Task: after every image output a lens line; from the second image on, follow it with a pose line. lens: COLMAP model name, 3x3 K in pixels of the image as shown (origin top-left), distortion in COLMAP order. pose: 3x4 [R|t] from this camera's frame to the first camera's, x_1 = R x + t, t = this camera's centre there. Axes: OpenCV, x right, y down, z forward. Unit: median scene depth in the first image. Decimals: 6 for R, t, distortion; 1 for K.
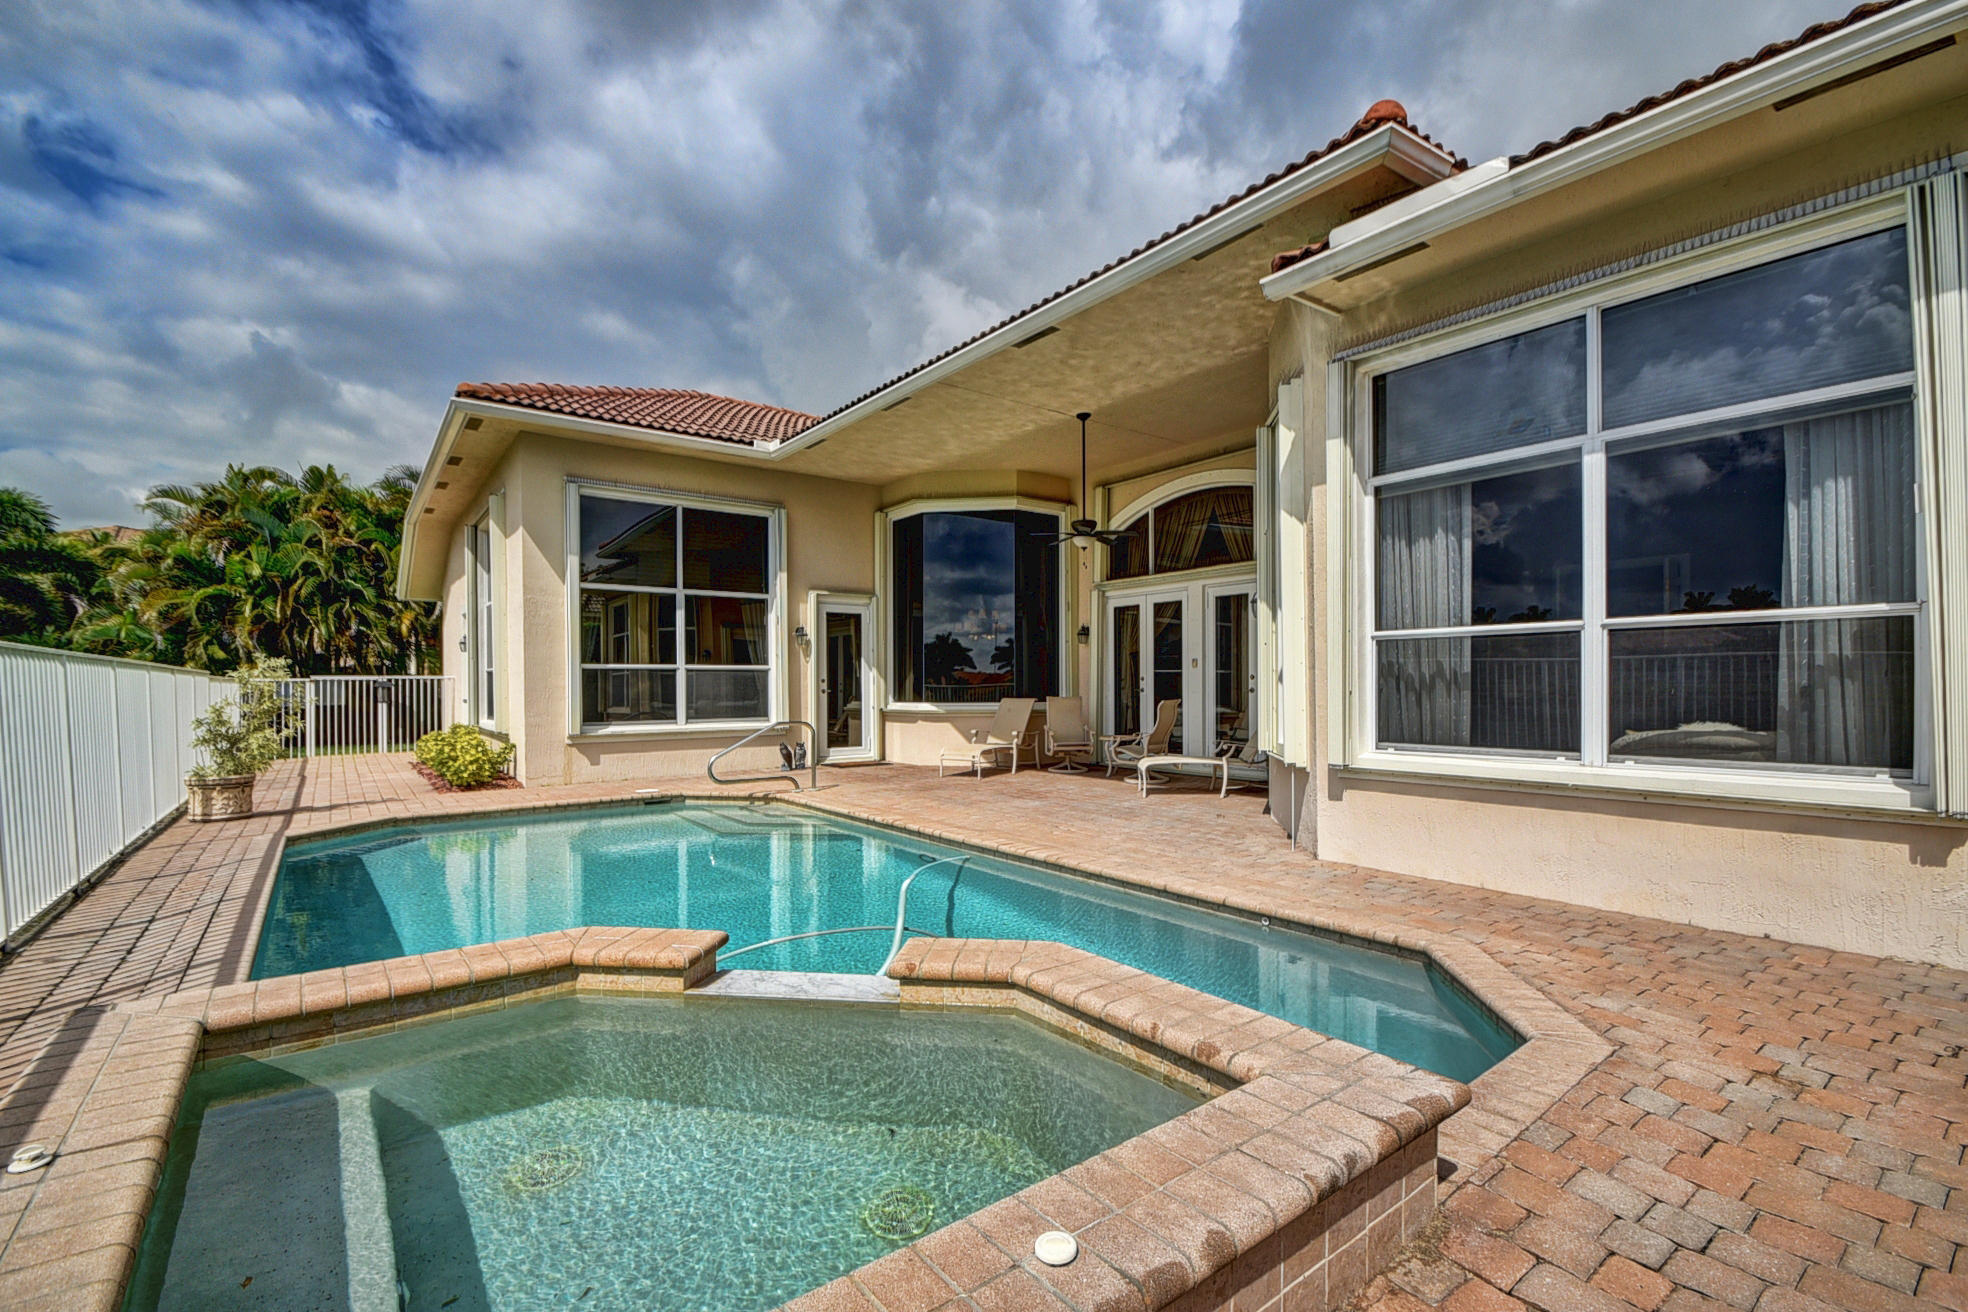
lens RADIAL K [[861.1, 0, 974.4], [0, 861.1, 666.4], [0, 0, 1]] dist [-0.004124, -0.006347]
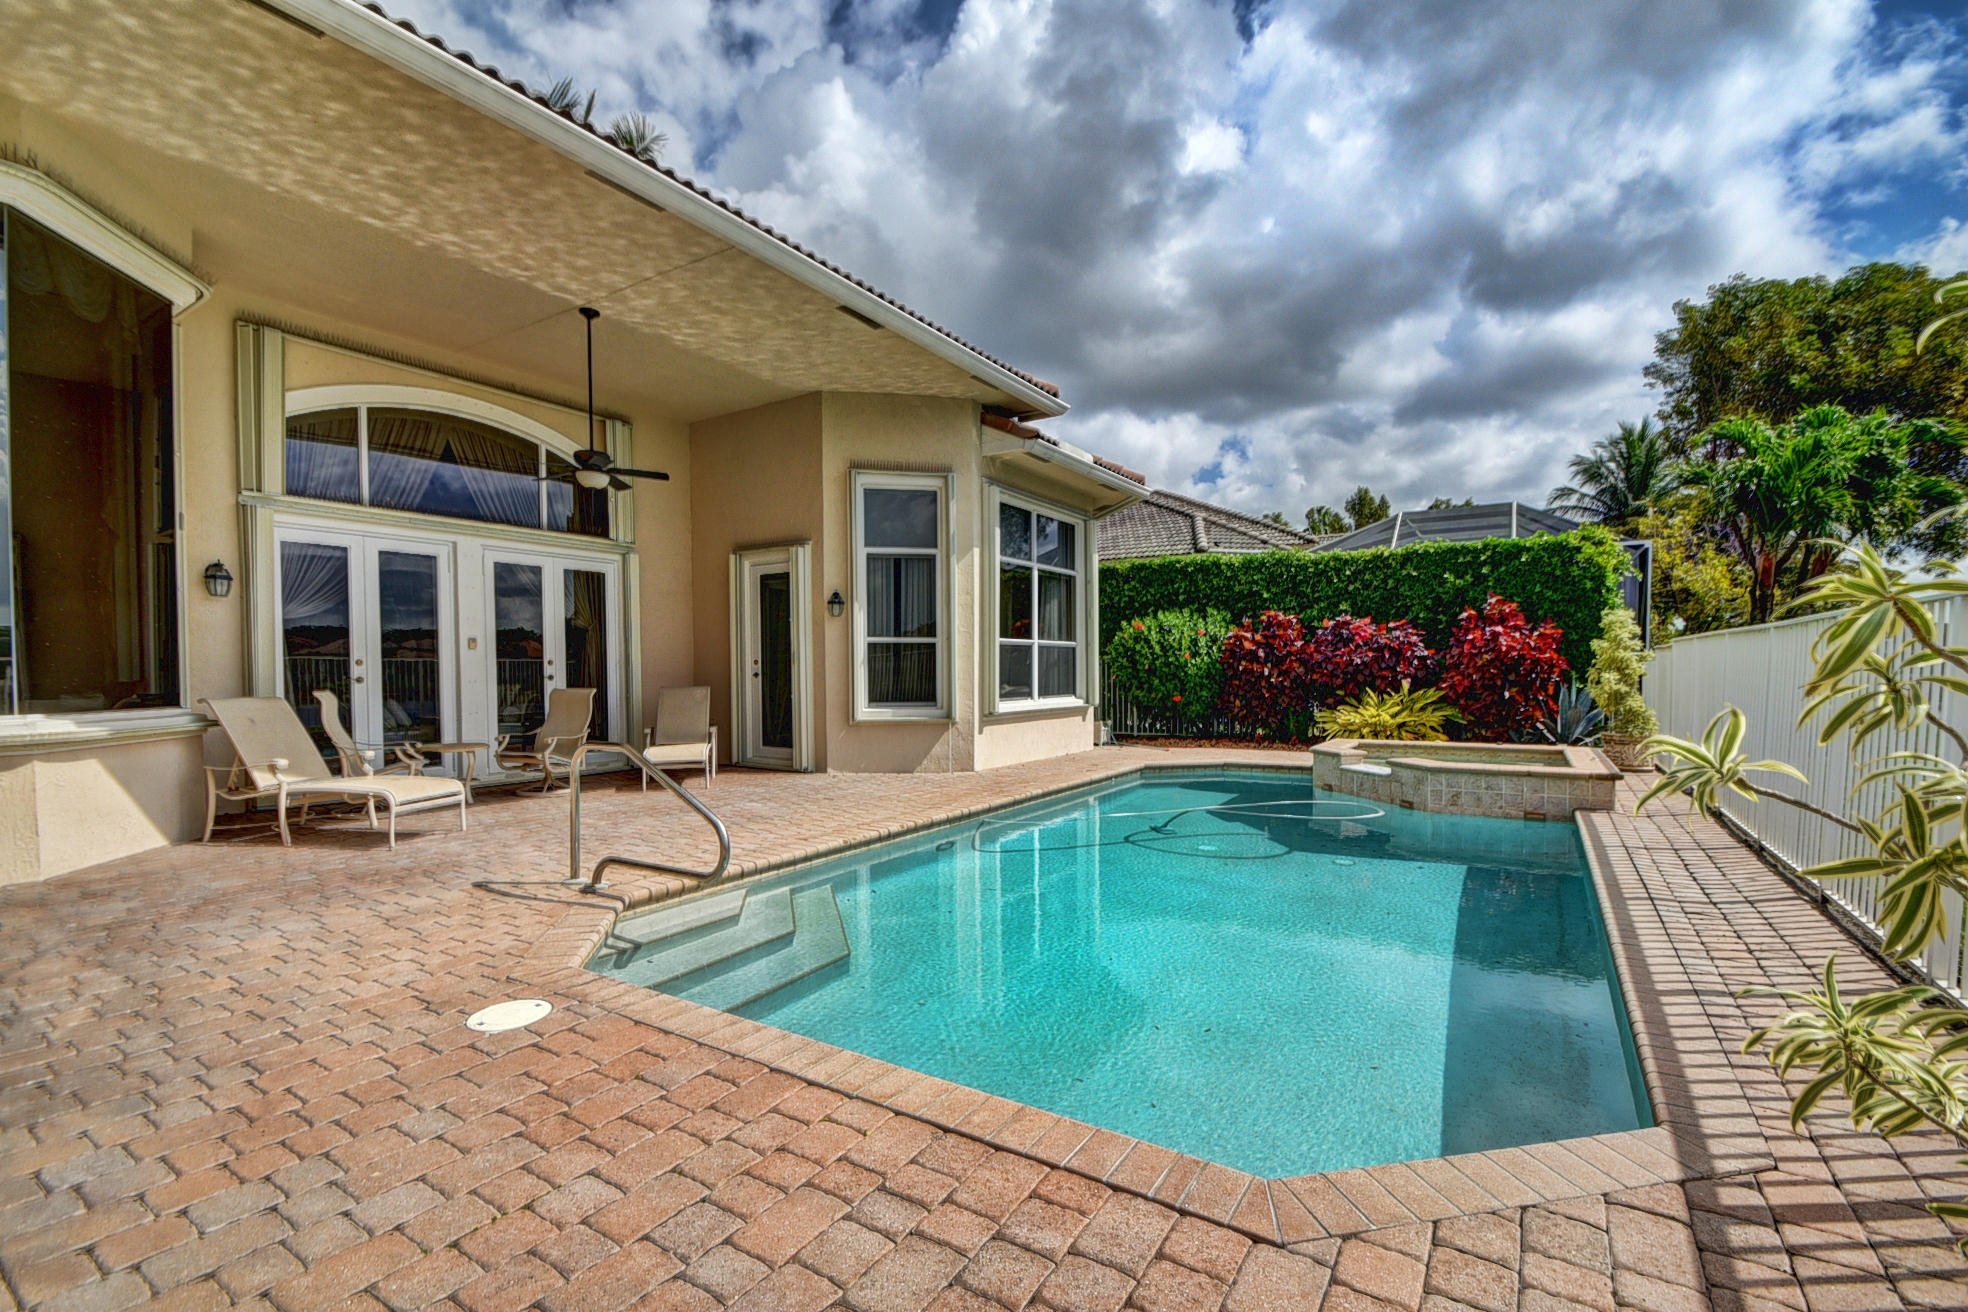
lens RADIAL K [[866.6, 0, 979.0], [0, 866.6, 677.3], [0, 0, 1]] dist [0.003601, -0.009885]
pose [[-0.350476, -0.001953, 0.936570, -0.664779], [-0.012584, 0.999917, -0.002624, 0.024717], [-0.936487, -0.012705, -0.350472, 0.886680]]
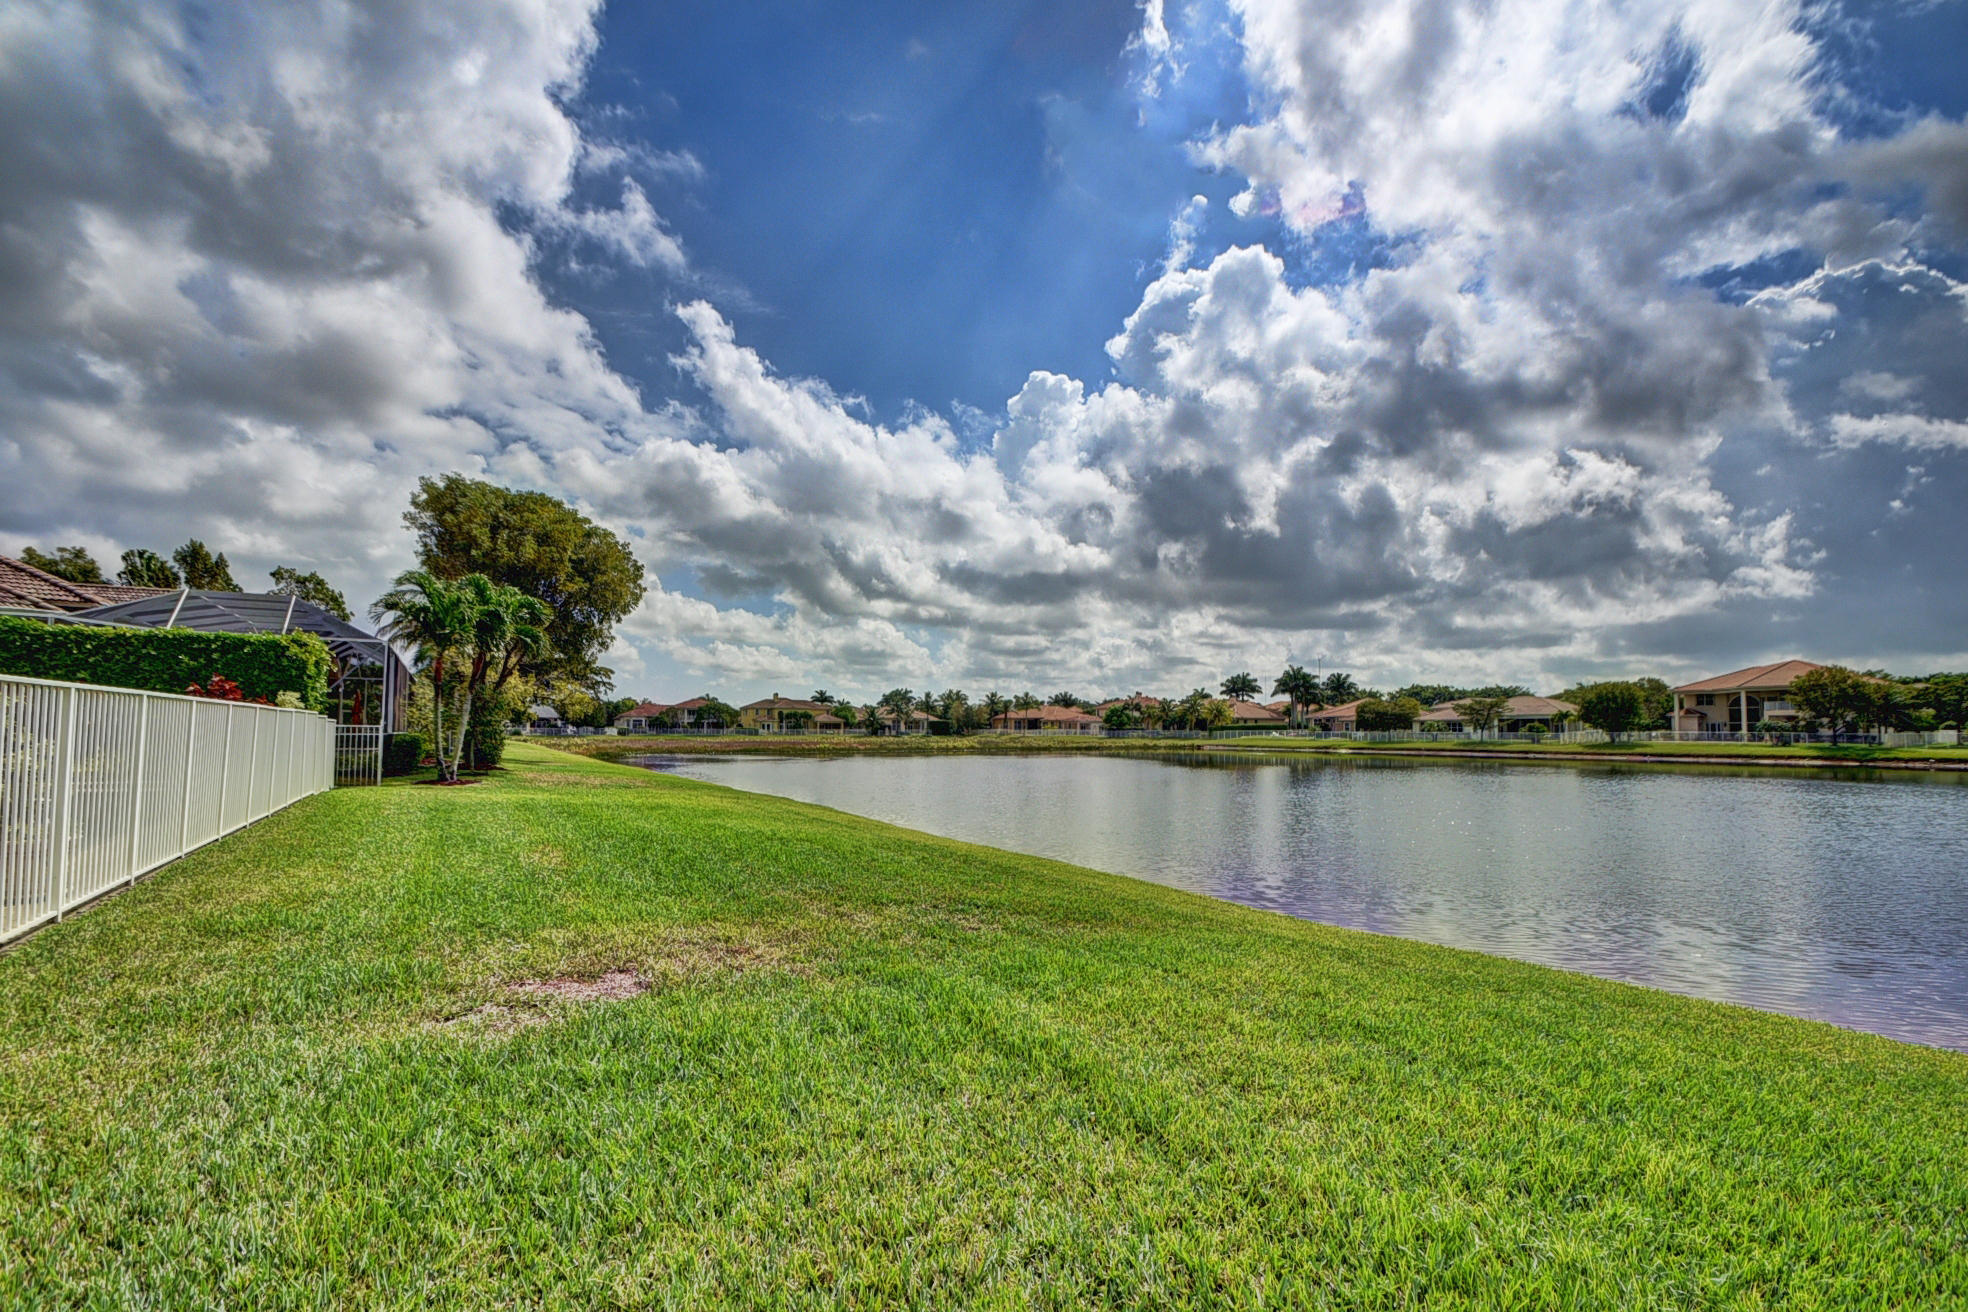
lens RADIAL K [[866.6, 0, 983.2], [0, 866.6, 688.5], [0, 0, 1]] dist [0.003601, -0.009885]
pose [[-0.995583, 0.006650, 0.093652, -1.348186], [0.000210, 0.997643, -0.068611, 0.034758], [-0.093887, -0.068289, -0.993238, 1.261248]]
